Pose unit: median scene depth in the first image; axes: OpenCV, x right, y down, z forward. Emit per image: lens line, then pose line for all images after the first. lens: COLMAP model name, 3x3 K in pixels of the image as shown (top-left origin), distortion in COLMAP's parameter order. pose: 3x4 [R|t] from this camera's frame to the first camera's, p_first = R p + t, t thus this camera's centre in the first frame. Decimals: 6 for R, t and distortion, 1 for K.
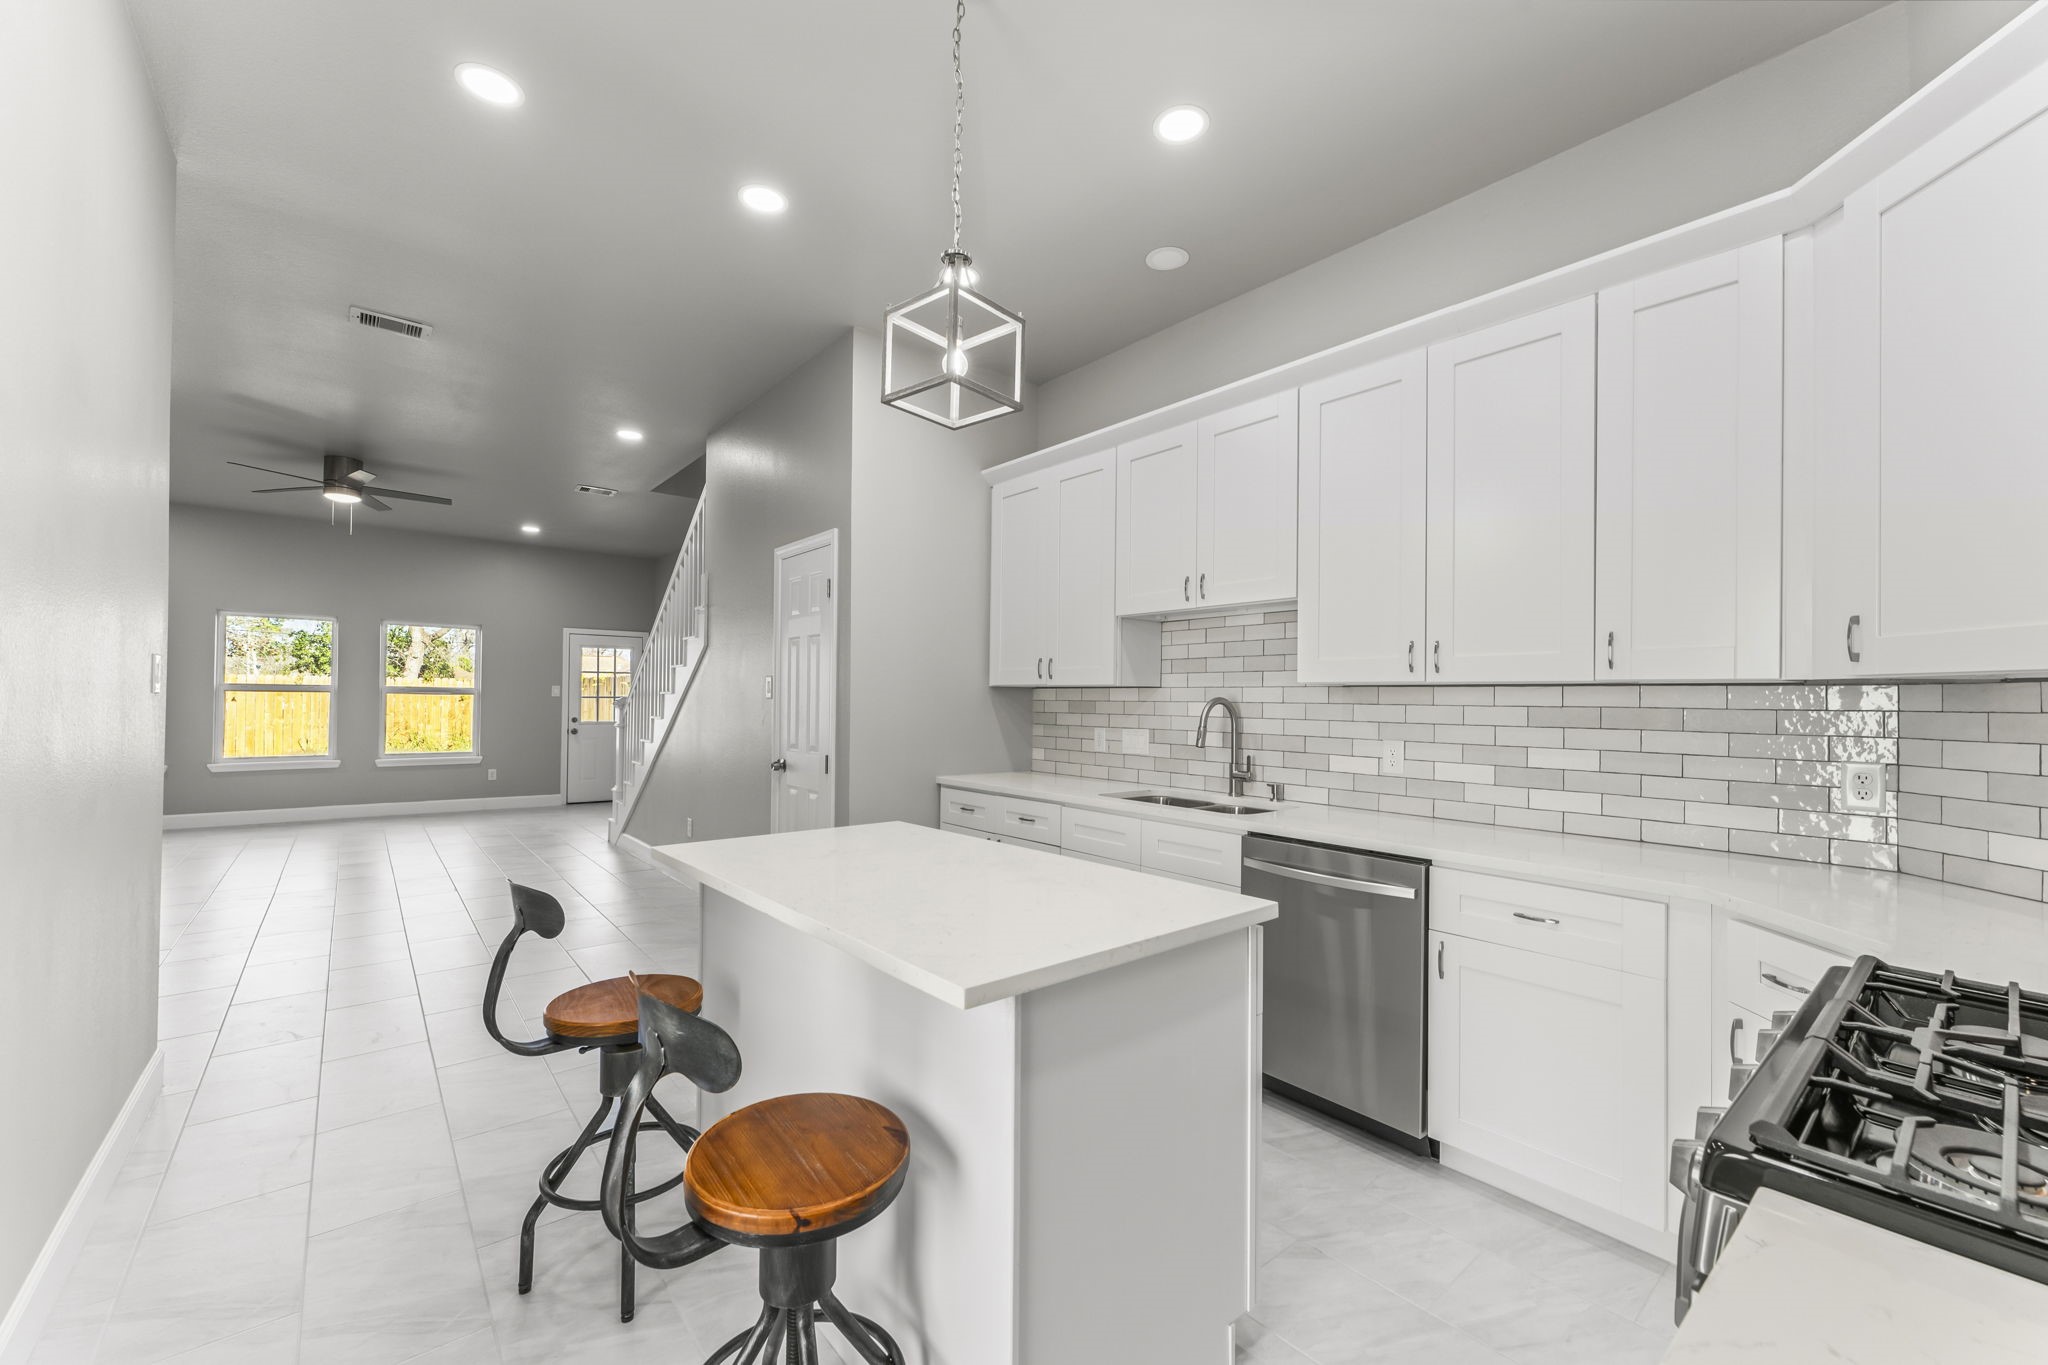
lens RADIAL K [[817.4, 0, 1026.2], [0, 817.4, 698.4], [0, 0, 1]] dist [0.002535, 0.000045]
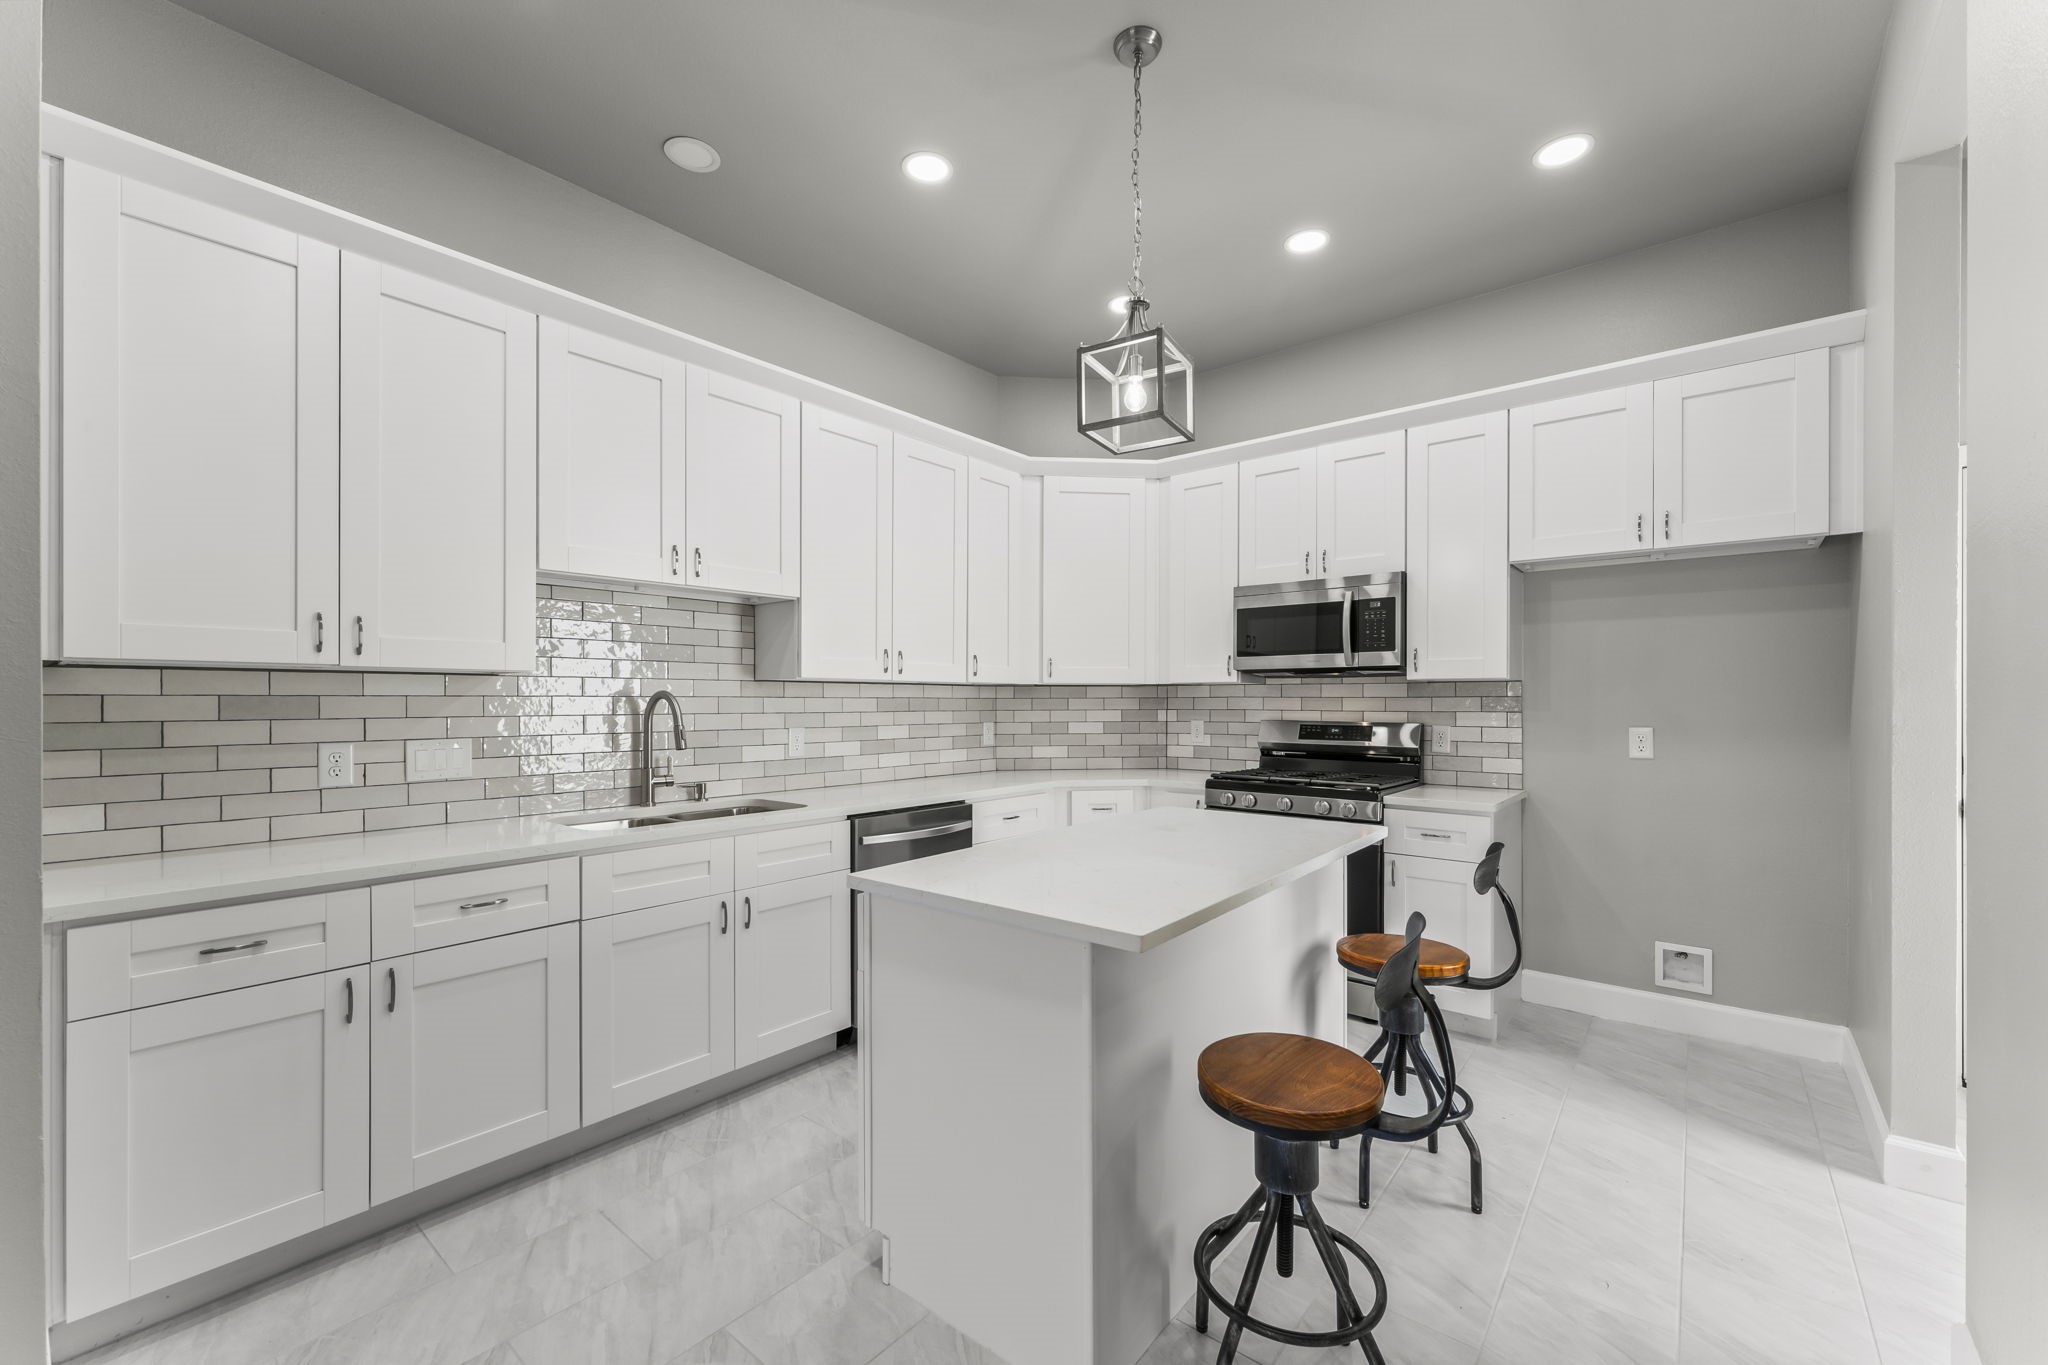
lens RADIAL K [[817.4, 0, 1025.8], [0, 817.4, 688.8], [0, 0, 1]] dist [0.002535, 0.000045]
pose [[-0.181486, -0.002303, 0.983391, -0.748916], [-0.008429, 0.999964, 0.000786, -0.008002], [-0.983357, -0.008147, -0.181498, 0.878819]]
